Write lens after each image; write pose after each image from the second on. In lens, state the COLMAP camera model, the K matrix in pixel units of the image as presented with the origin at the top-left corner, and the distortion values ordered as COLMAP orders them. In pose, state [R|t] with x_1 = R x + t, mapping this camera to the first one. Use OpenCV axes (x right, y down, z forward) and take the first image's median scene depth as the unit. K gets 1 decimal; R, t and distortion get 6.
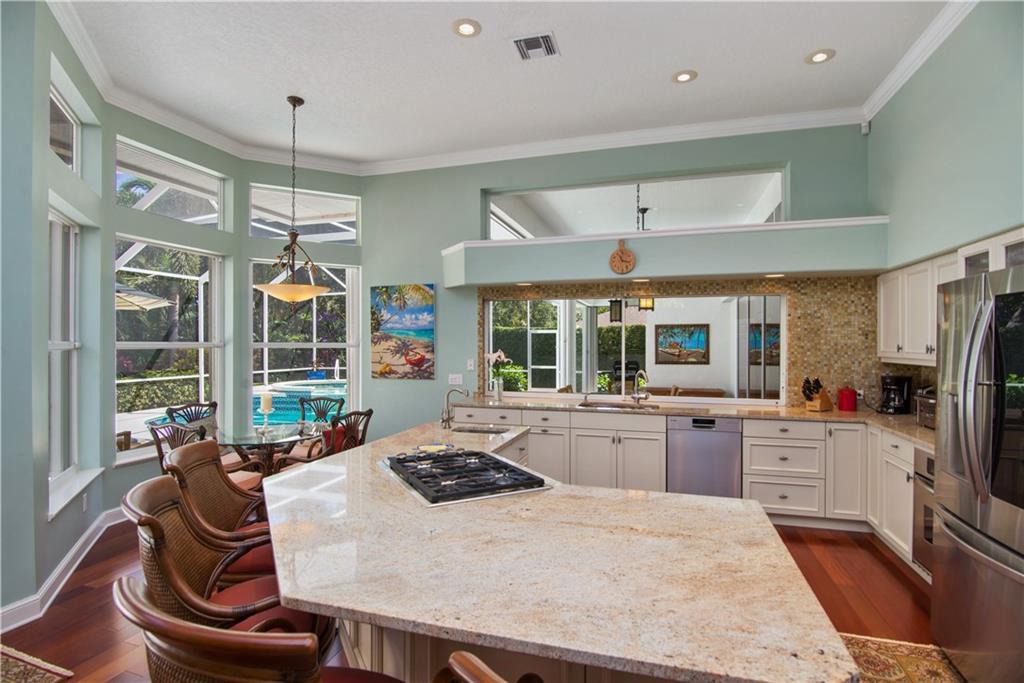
lens RADIAL K [[506.4, 0, 512.0], [0, 506.4, 341.5], [0, 0, 1]] dist [-0.000618, 0.000100]
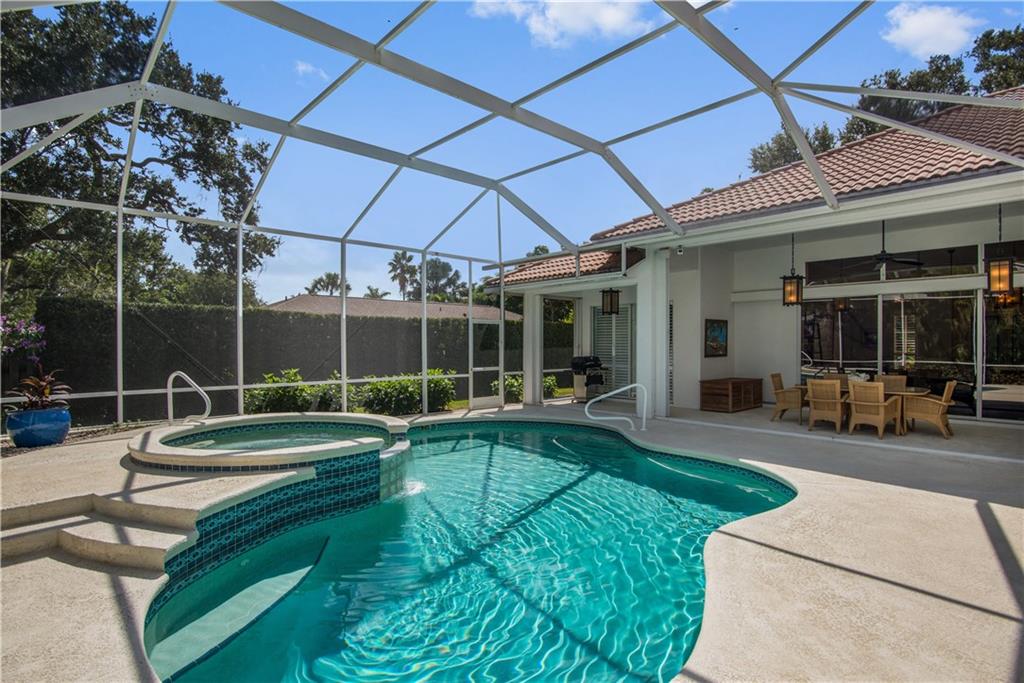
lens RADIAL K [[506.4, 0, 512.0], [0, 506.4, 341.5], [0, 0, 1]] dist [-0.000618, 0.000100]
pose [[0.505737, -0.001653, 0.862686, -0.812868], [-0.002338, 0.999992, 0.003286, 0.009931], [-0.862684, -0.003679, 0.505729, 0.834958]]
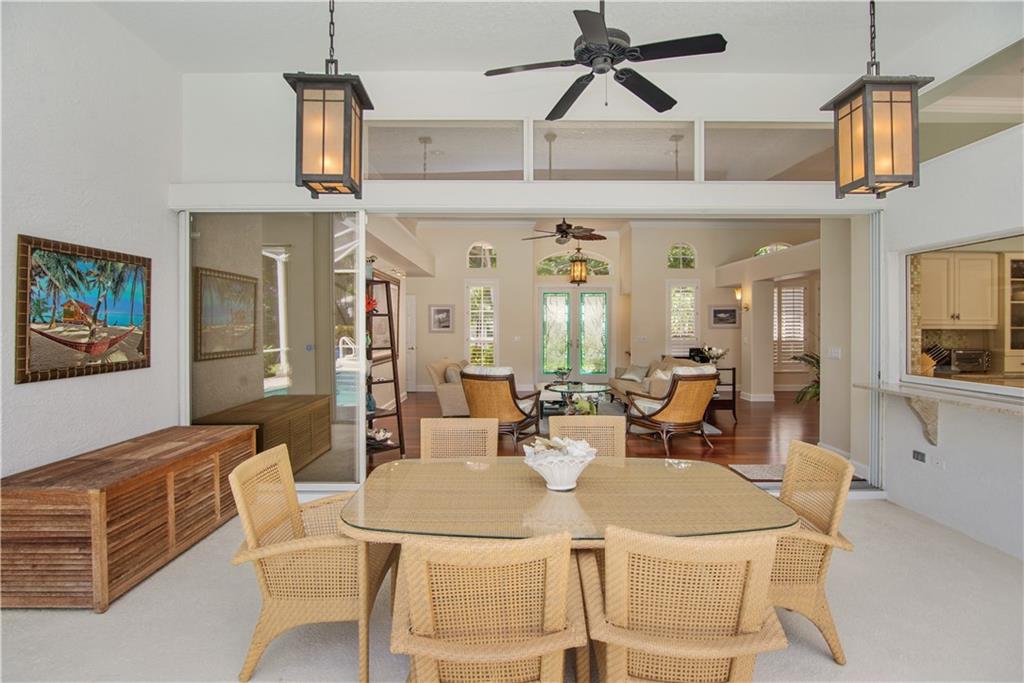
lens RADIAL K [[506.4, 0, 512.0], [0, 506.4, 341.5], [0, 0, 1]] dist [-0.000618, 0.000100]
pose [[-0.298892, -0.028656, 0.953857, -0.046301], [-0.004889, 0.999582, 0.028497, 0.014166], [-0.954274, 0.003854, -0.298907, 0.848580]]
